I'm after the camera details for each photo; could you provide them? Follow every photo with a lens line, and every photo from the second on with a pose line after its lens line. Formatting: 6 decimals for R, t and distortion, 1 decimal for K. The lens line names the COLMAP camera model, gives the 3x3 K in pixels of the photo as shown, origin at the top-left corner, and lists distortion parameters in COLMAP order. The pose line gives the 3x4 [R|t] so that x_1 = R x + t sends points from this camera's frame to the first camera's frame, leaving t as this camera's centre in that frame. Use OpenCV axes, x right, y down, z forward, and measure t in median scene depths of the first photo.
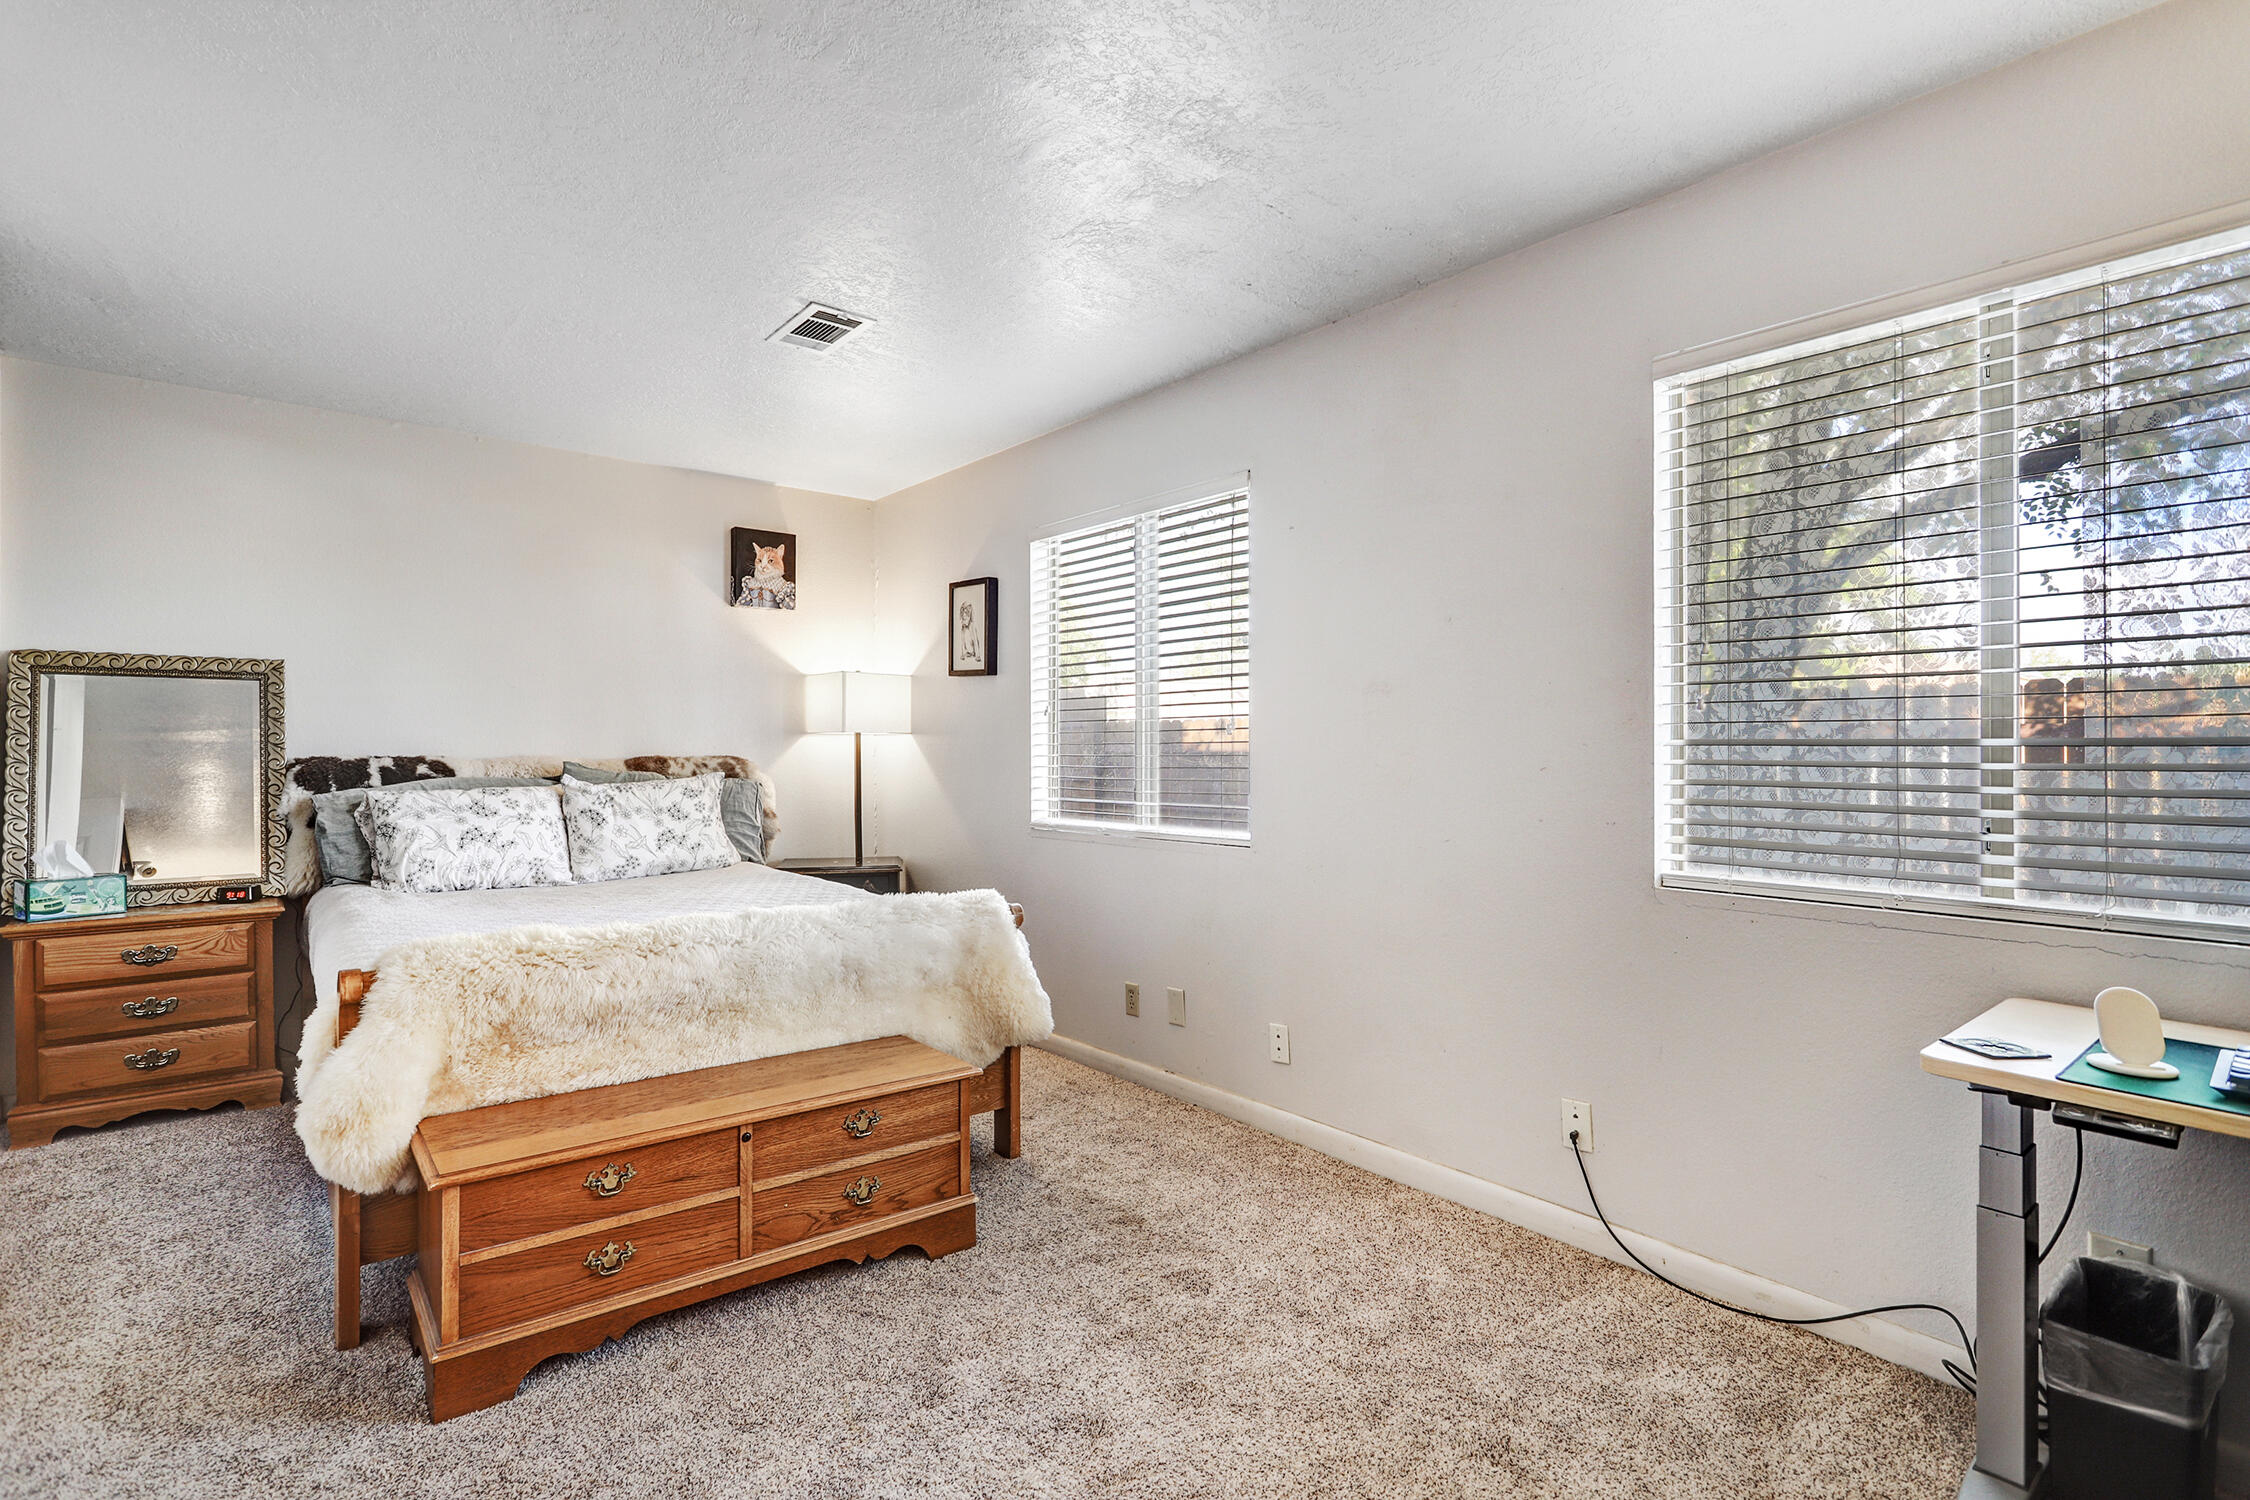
lens RADIAL K [[1079.2, 0, 1121.7], [0, 1079.2, 765.6], [0, 0, 1]] dist [0.003070, 0.000750]
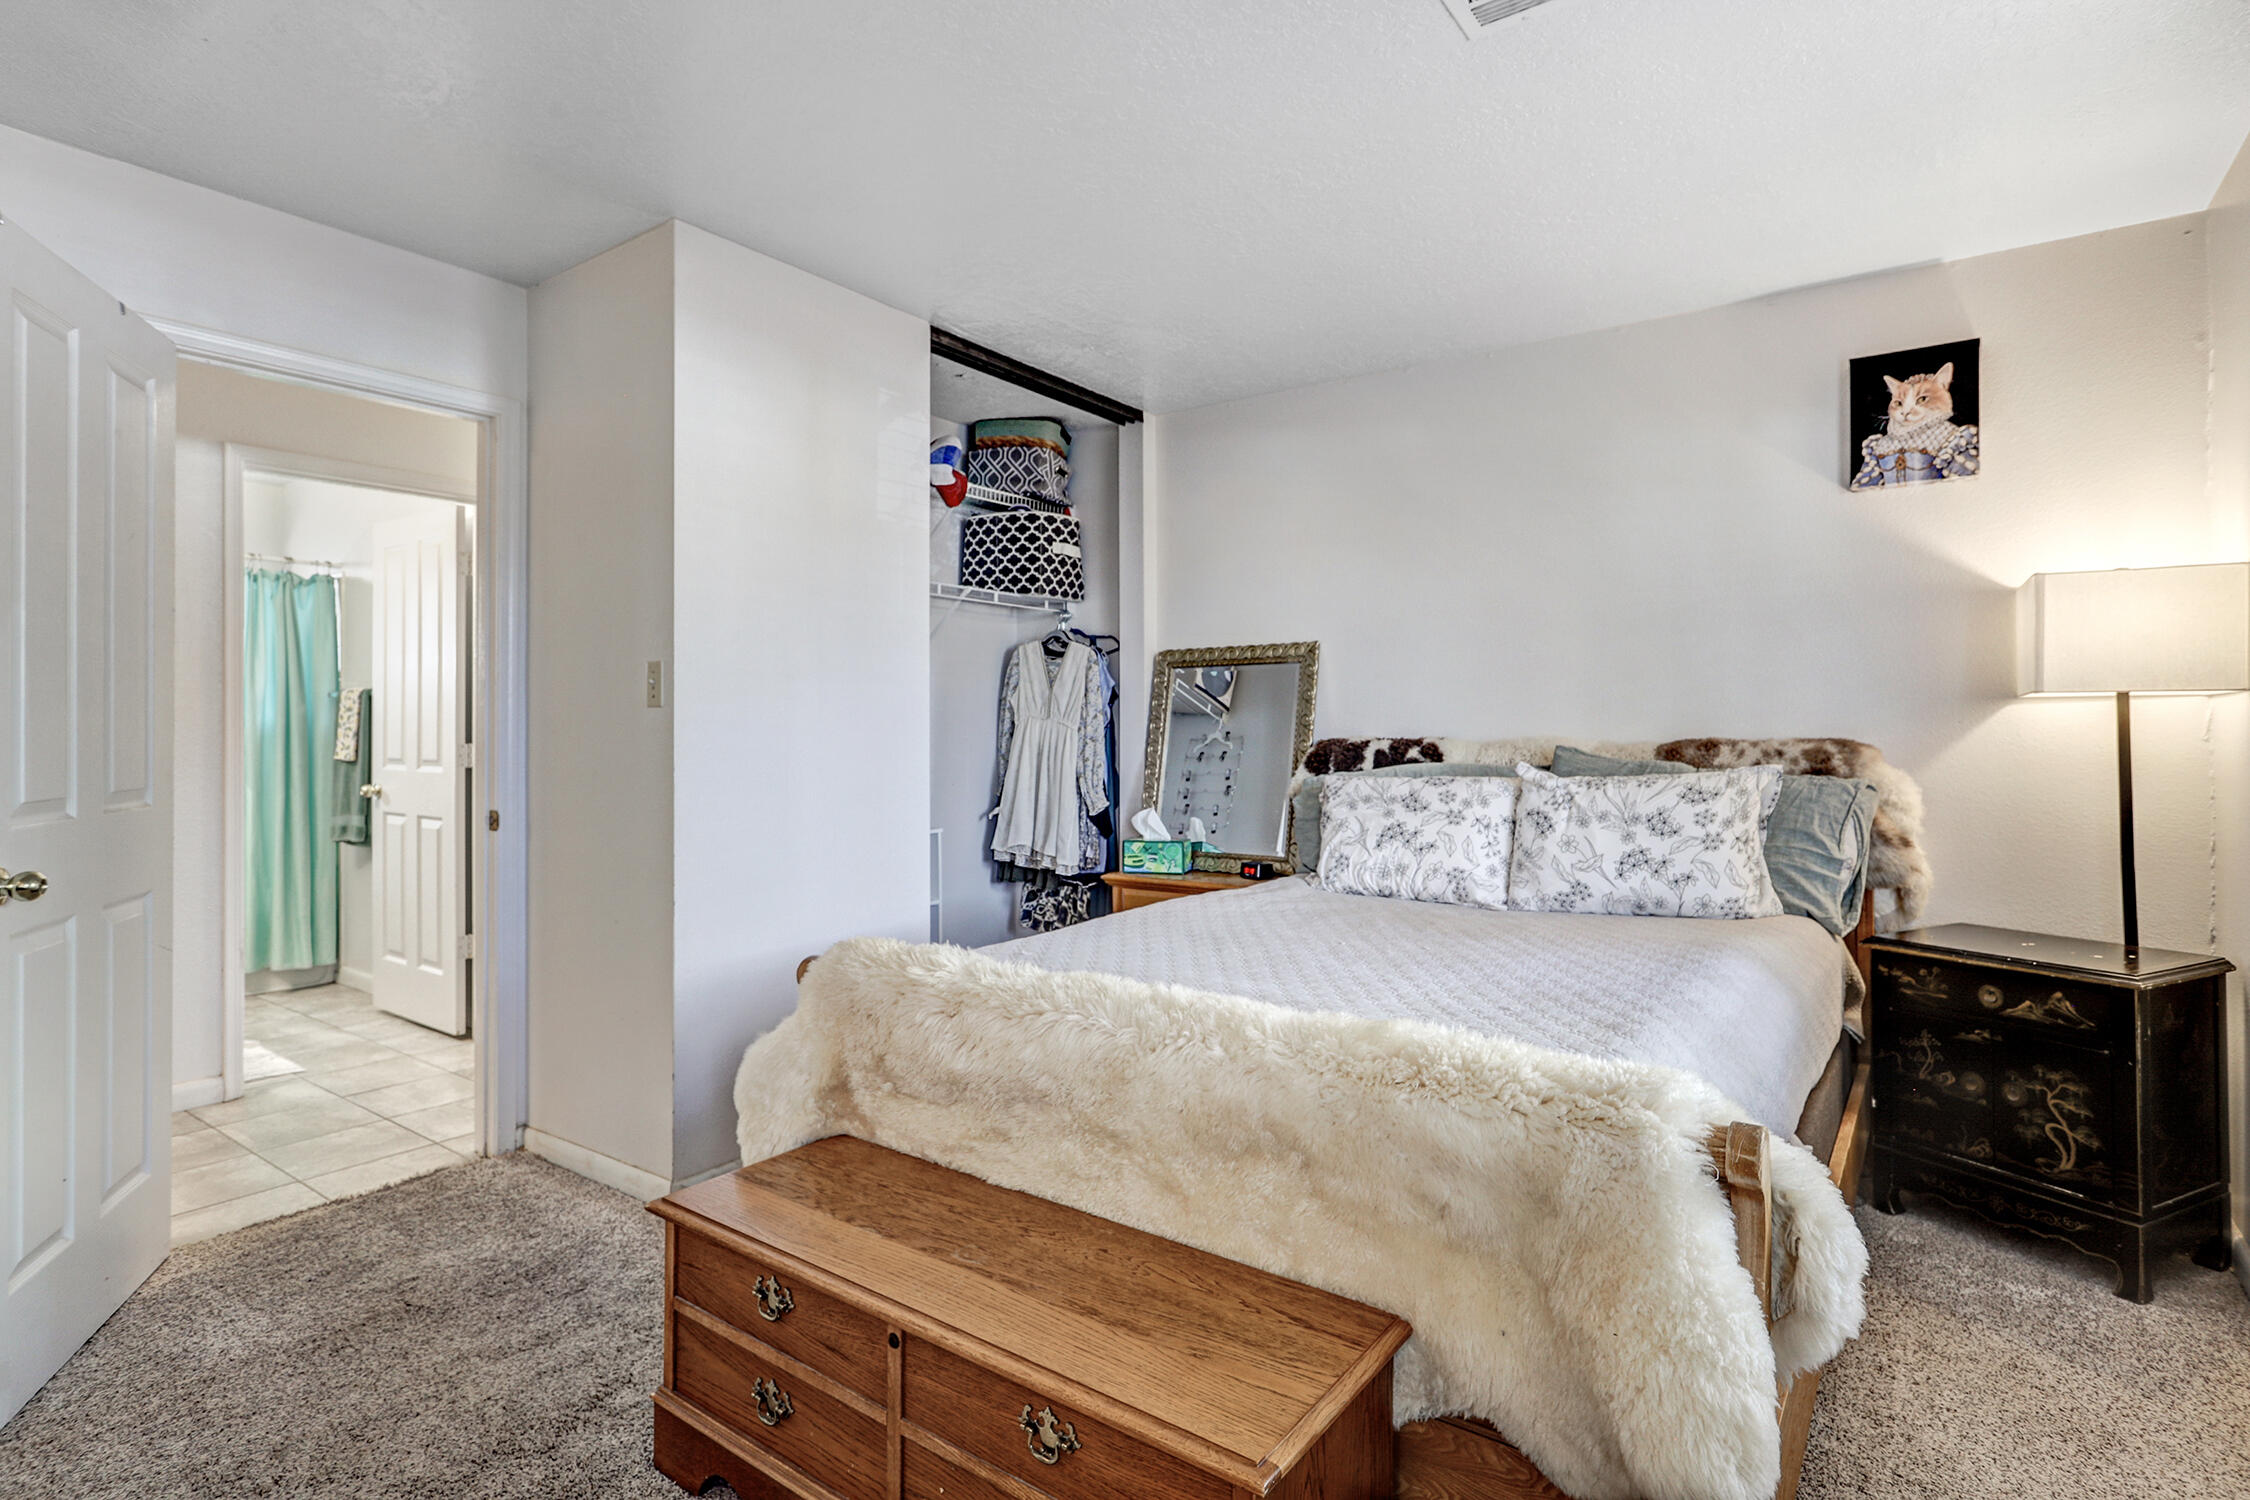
lens RADIAL K [[1128.5, 0, 1120.1], [0, 1128.5, 743.9], [0, 0, 1]] dist [-0.007239, 0.000294]
pose [[0.249683, 0.006048, -0.968309, 0.178079], [-0.010806, 0.999936, 0.003459, -0.004483], [0.968267, 0.009600, 0.249732, 0.534544]]
